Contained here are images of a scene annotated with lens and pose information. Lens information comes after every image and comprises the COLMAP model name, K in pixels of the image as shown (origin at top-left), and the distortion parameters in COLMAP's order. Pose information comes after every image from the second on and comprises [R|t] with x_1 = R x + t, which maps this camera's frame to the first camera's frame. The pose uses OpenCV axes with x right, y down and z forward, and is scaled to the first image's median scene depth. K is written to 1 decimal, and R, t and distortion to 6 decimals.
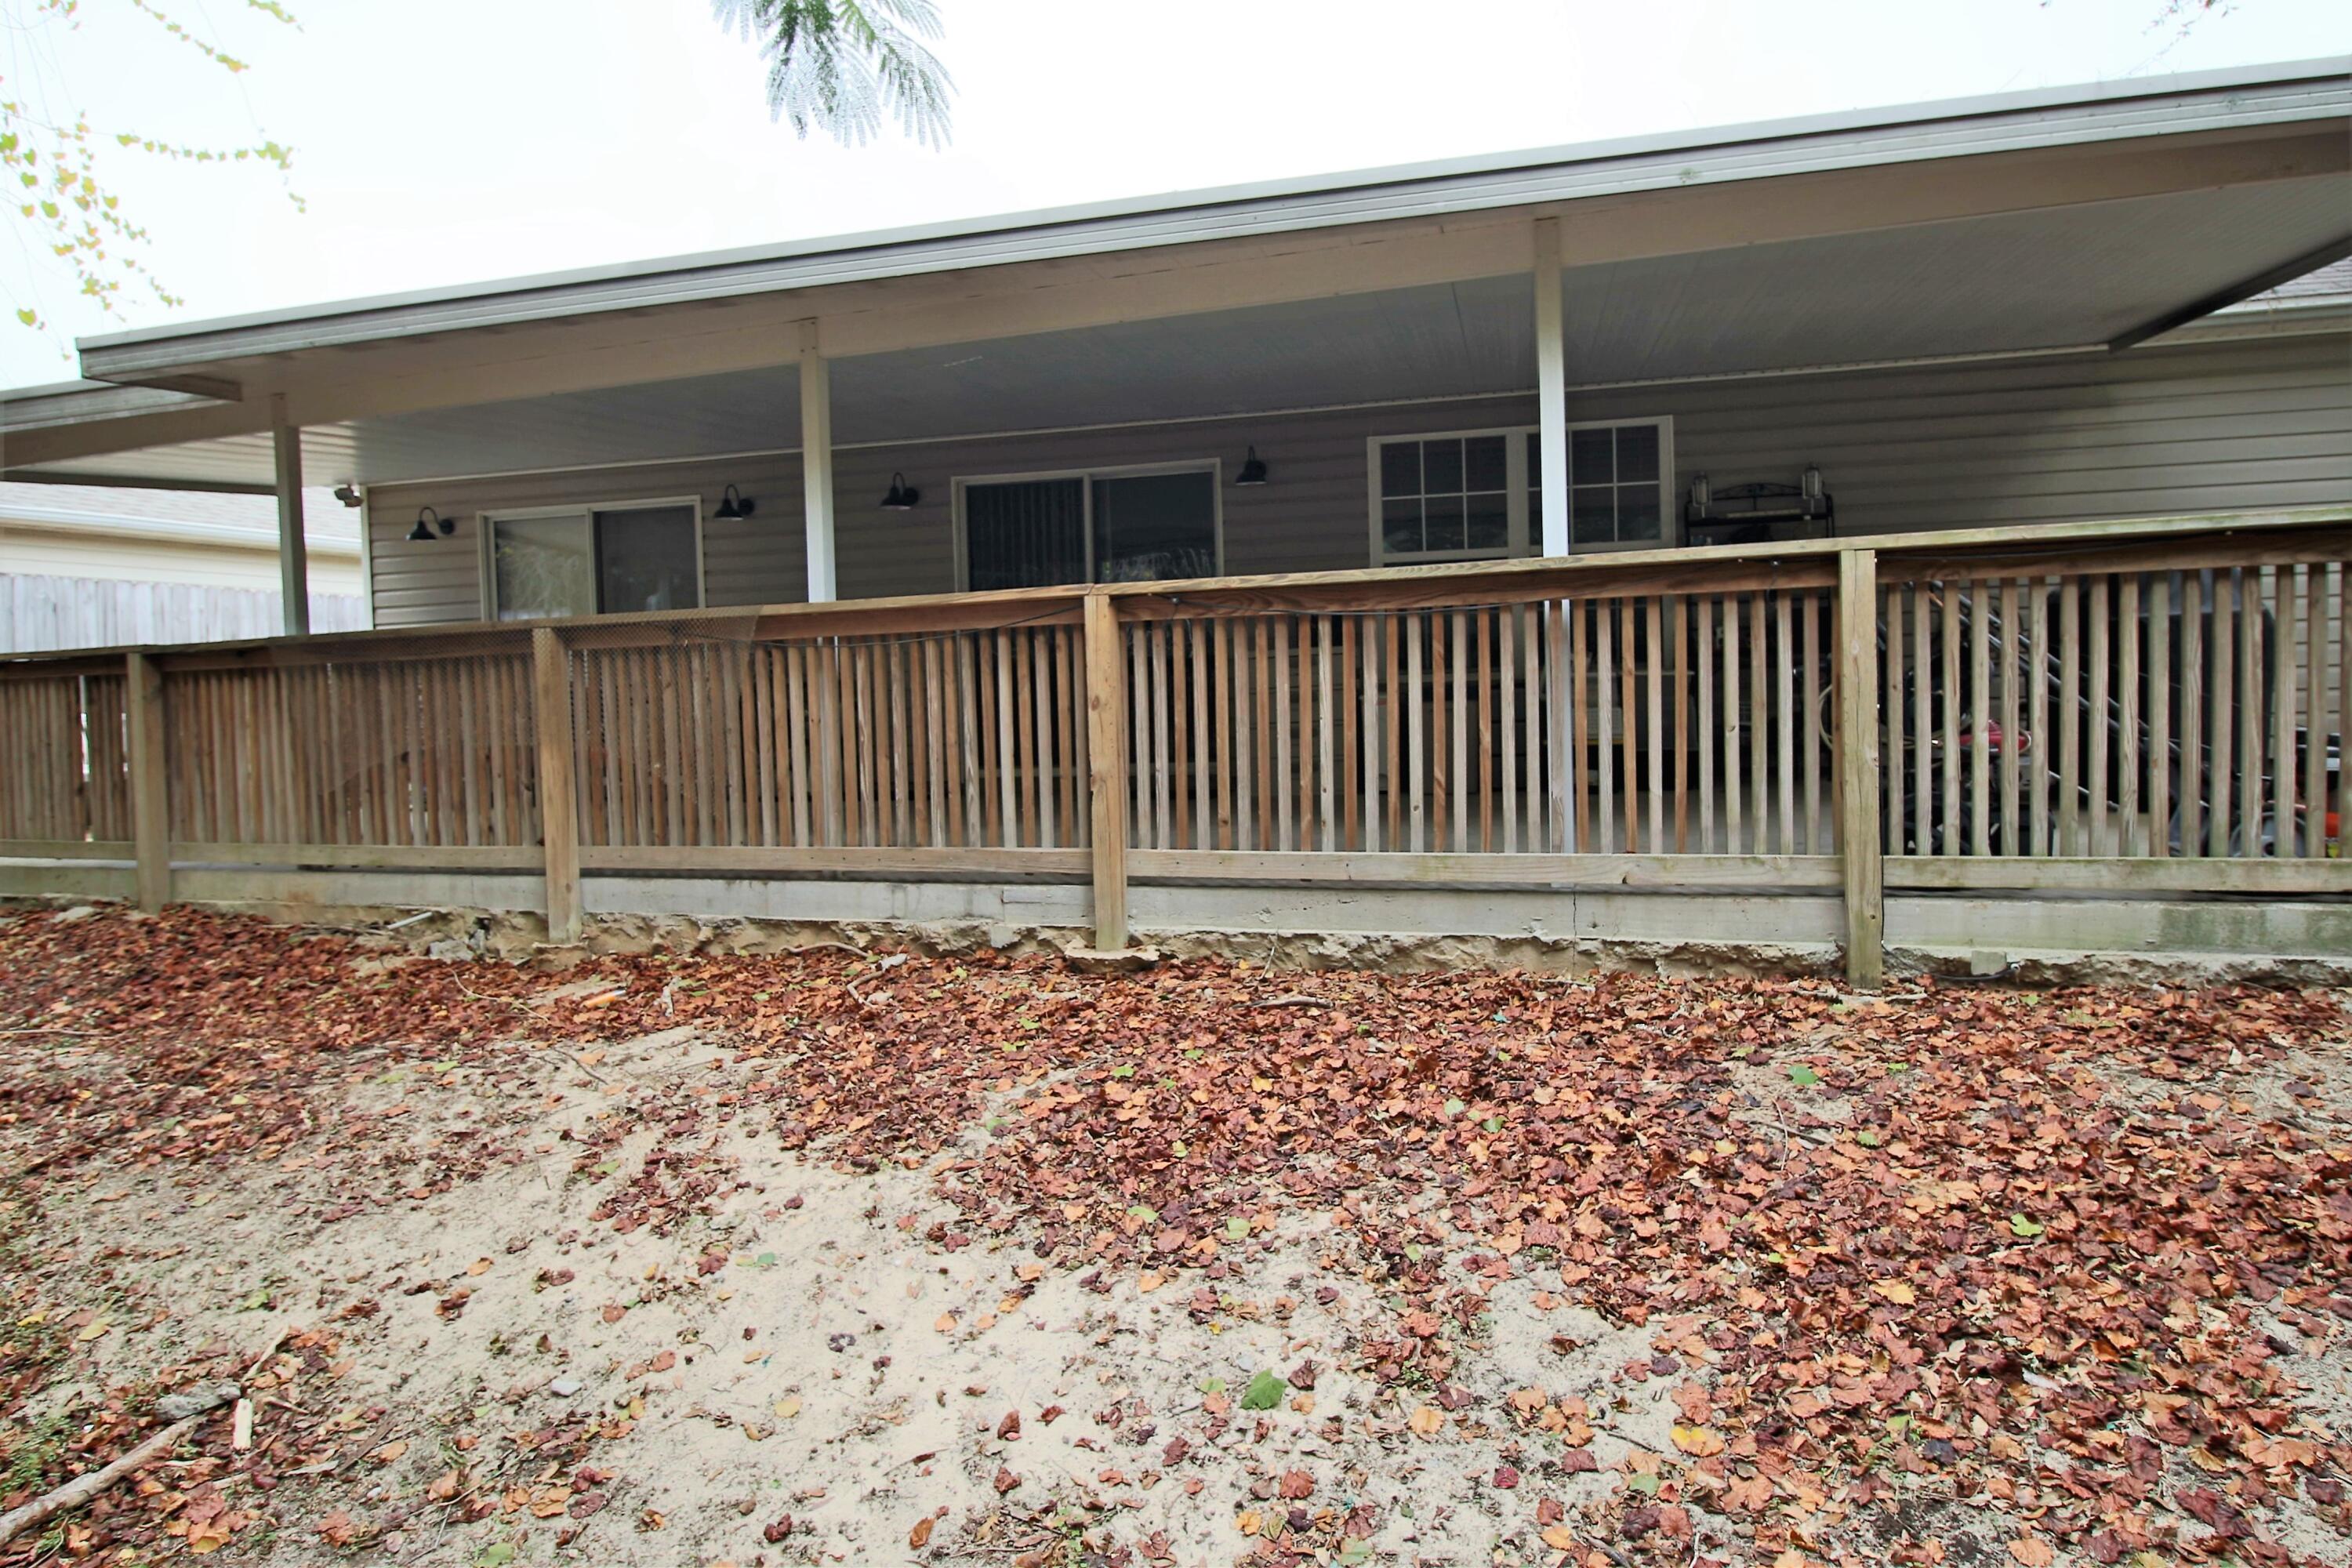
lens RADIAL K [[1179.7, 0, 1167.1], [0, 1179.7, 742.3], [0, 0, 1]] dist [0.003841, -0.012596]
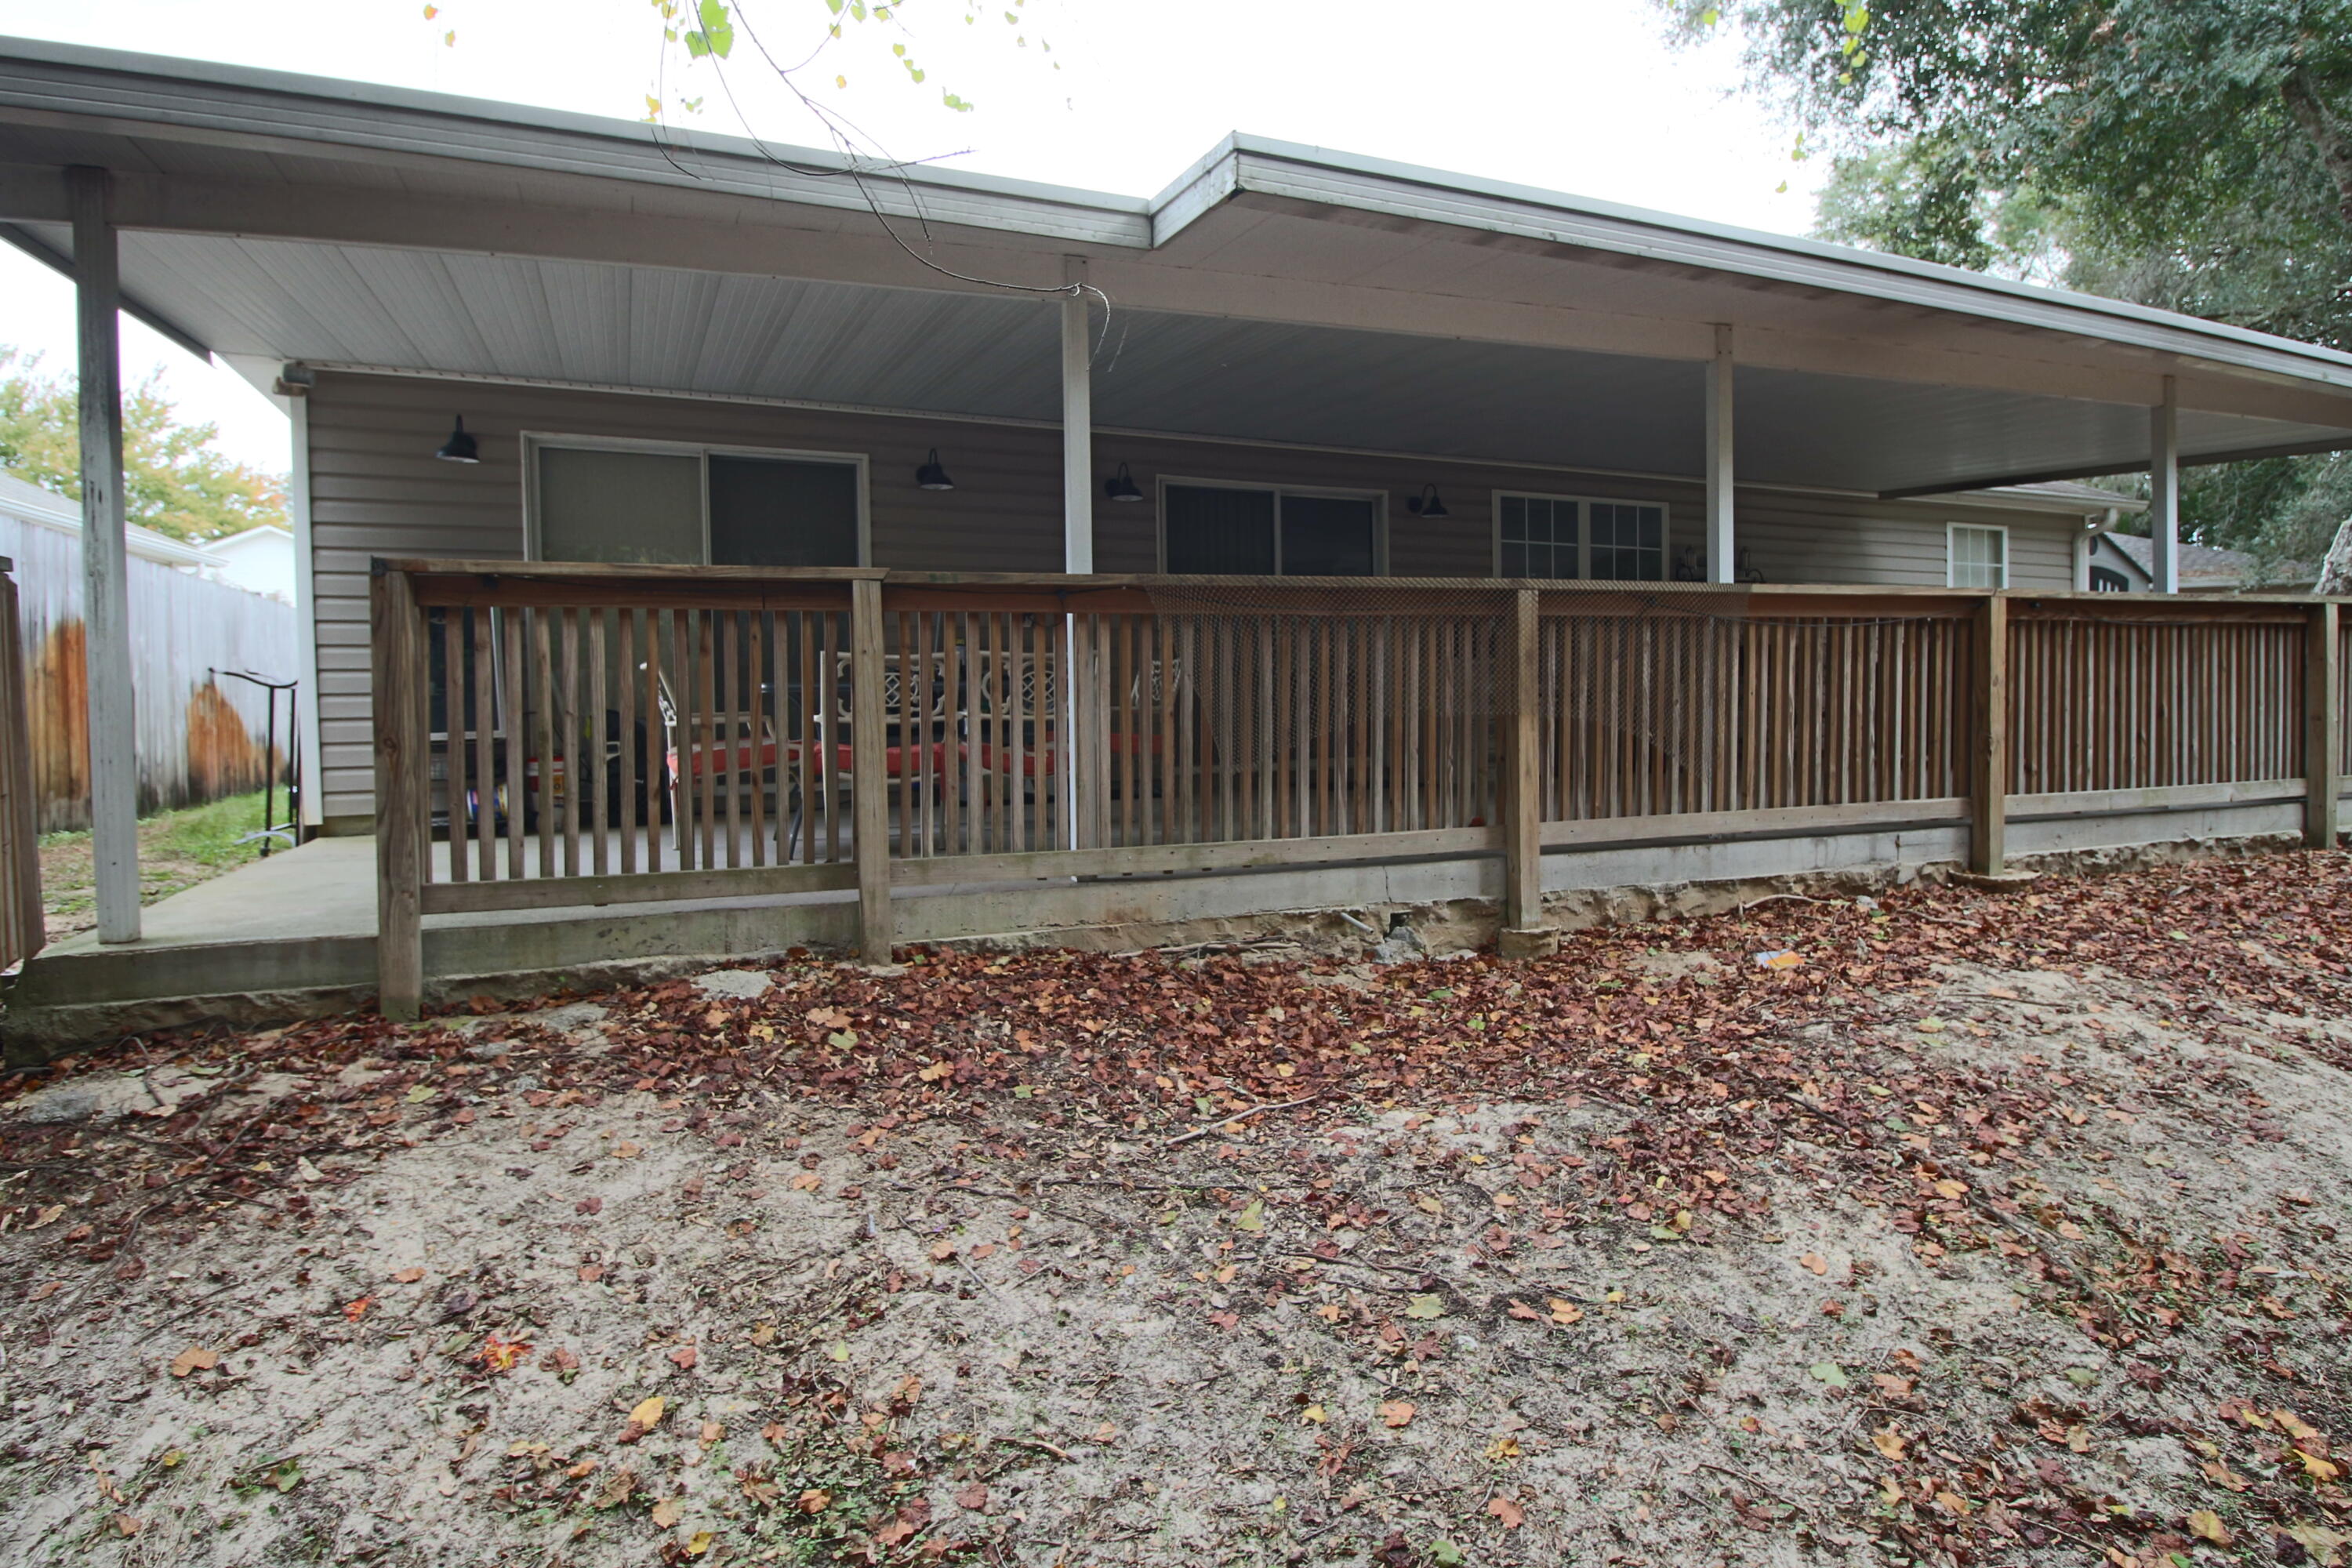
lens RADIAL K [[1158.1, 0, 1178.1], [0, 1158.1, 755.0], [0, 0, 1]] dist [0.004995, -0.013562]
pose [[0.823915, -0.013000, 0.566564, -2.183089], [0.009681, 0.999914, 0.008865, 0.037998], [-0.566631, -0.001819, 0.823970, 0.684445]]
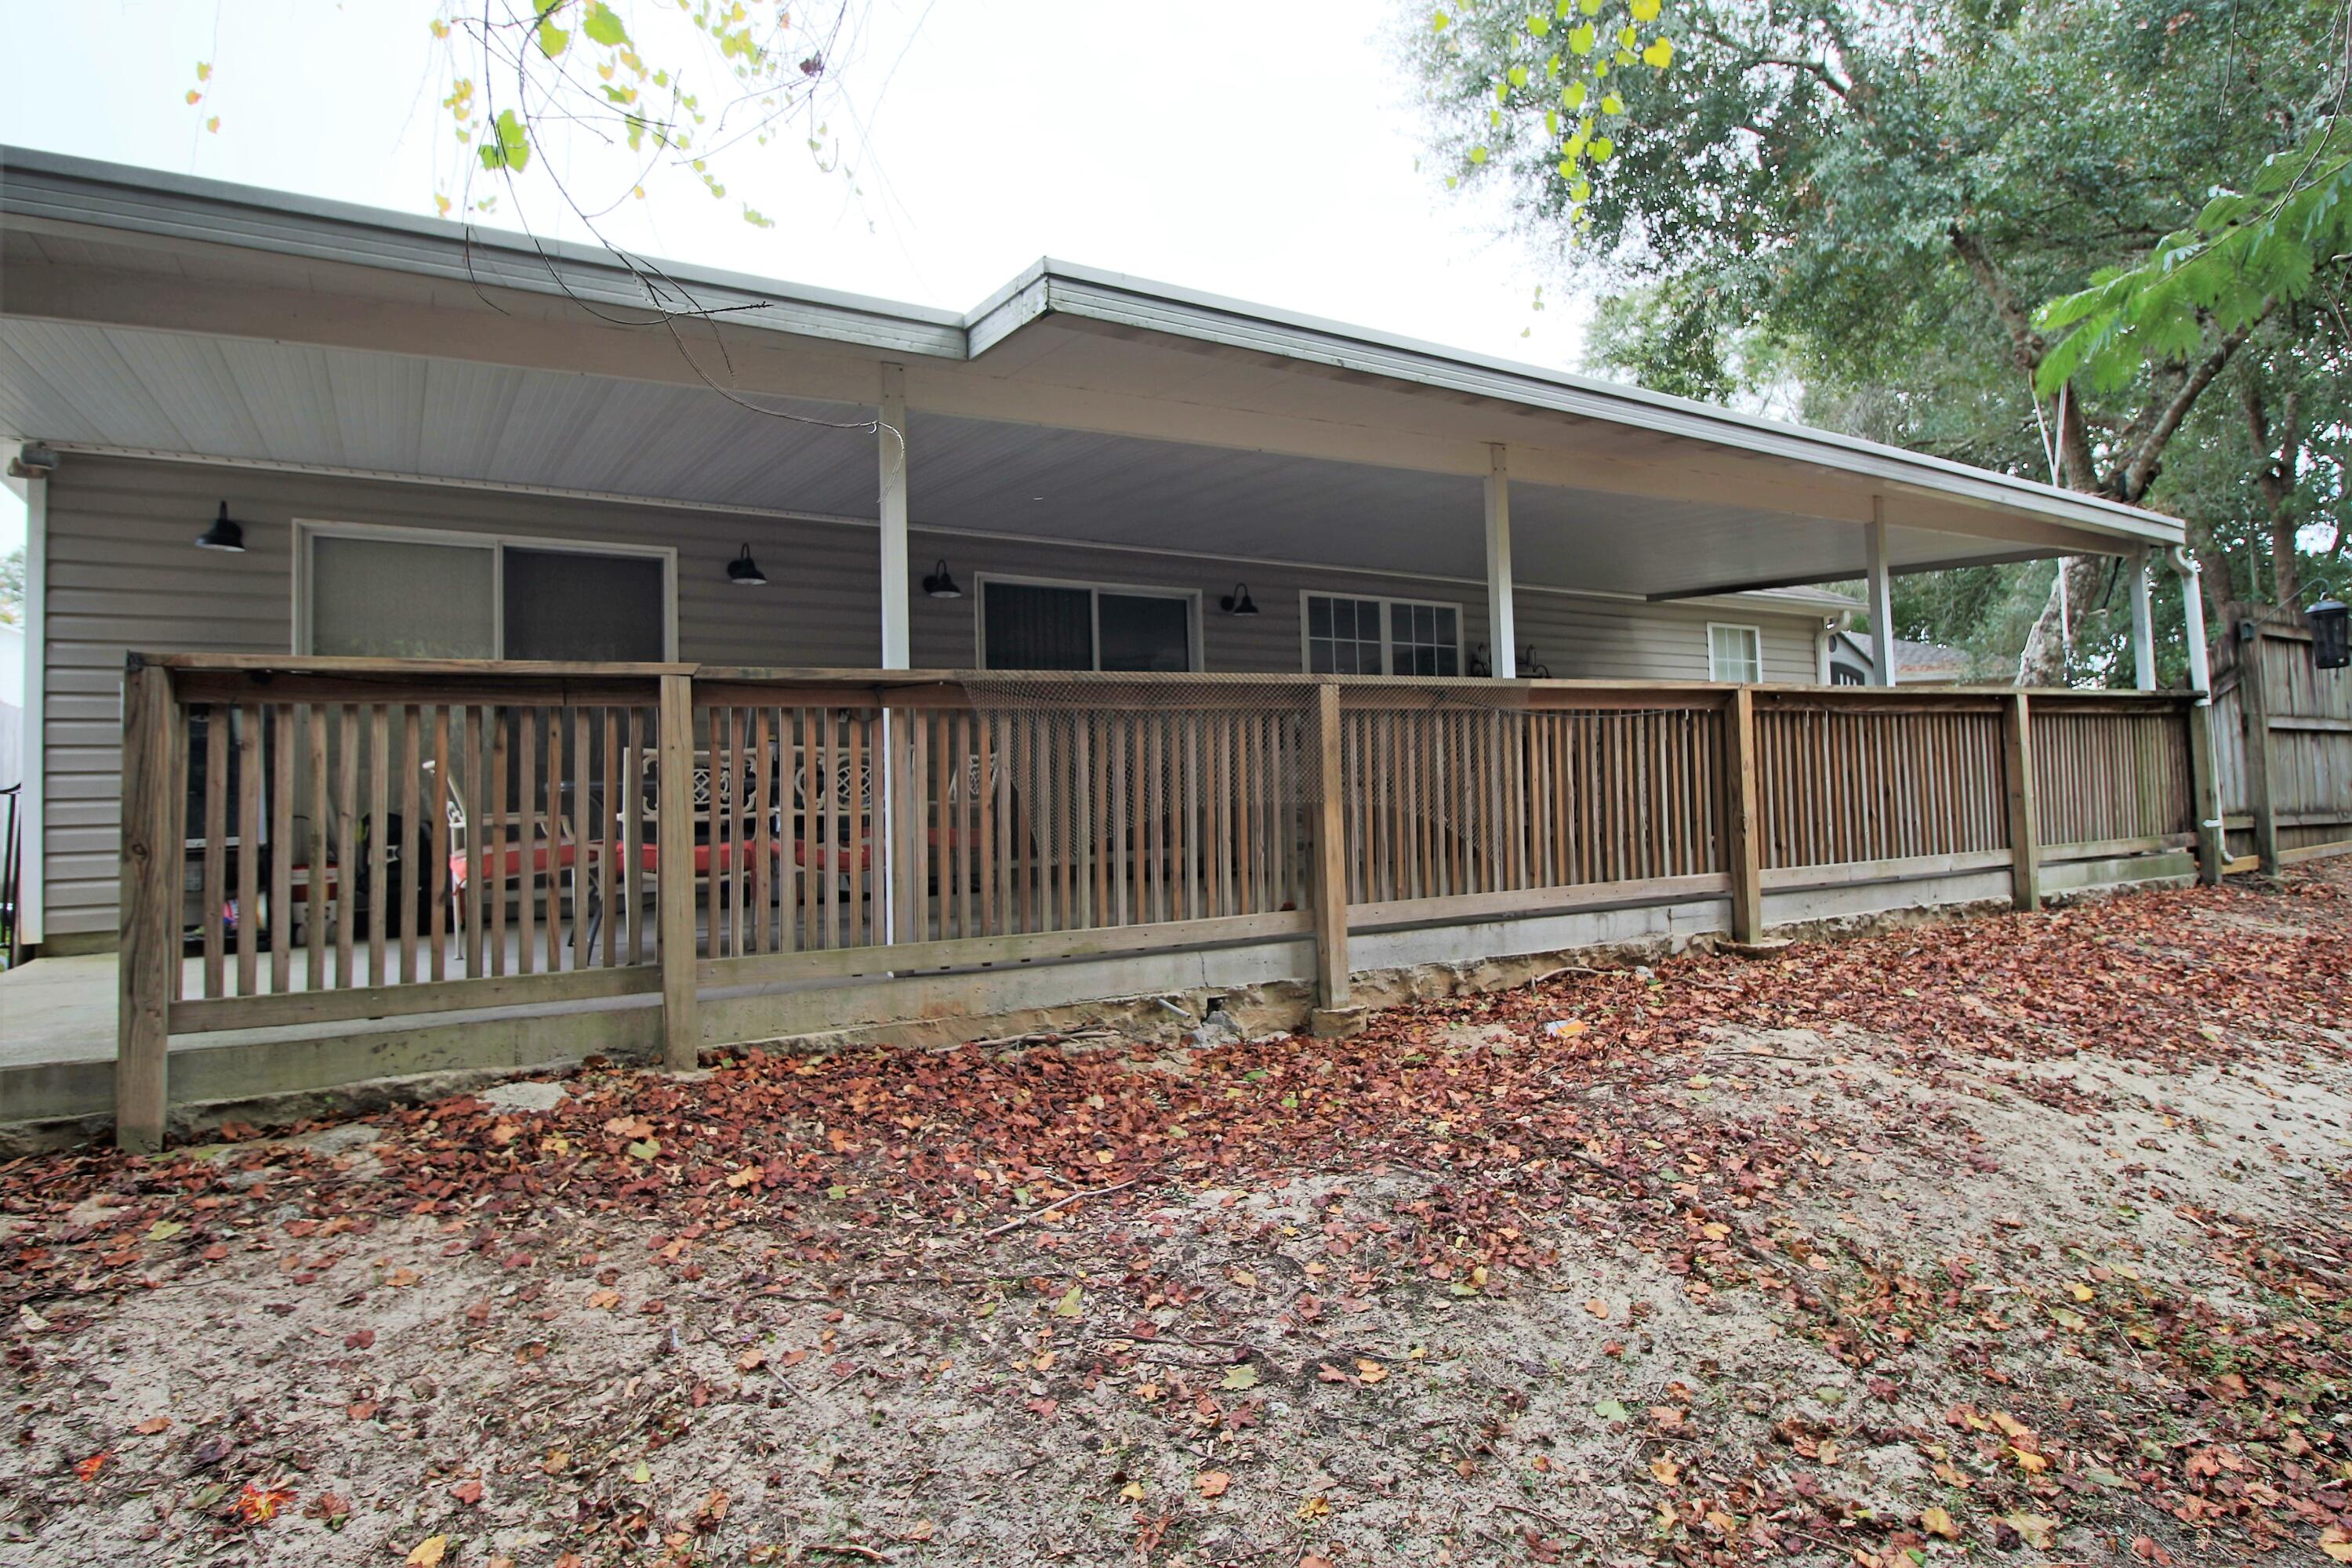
lens RADIAL K [[1179.7, 0, 1167.1], [0, 1179.7, 742.3], [0, 0, 1]] dist [0.003841, -0.012596]
pose [[0.737237, 0.033146, 0.674821, -2.215825], [0.029134, 0.996307, -0.080766, 0.046339], [-0.675006, 0.079204, 0.733548, 0.623719]]
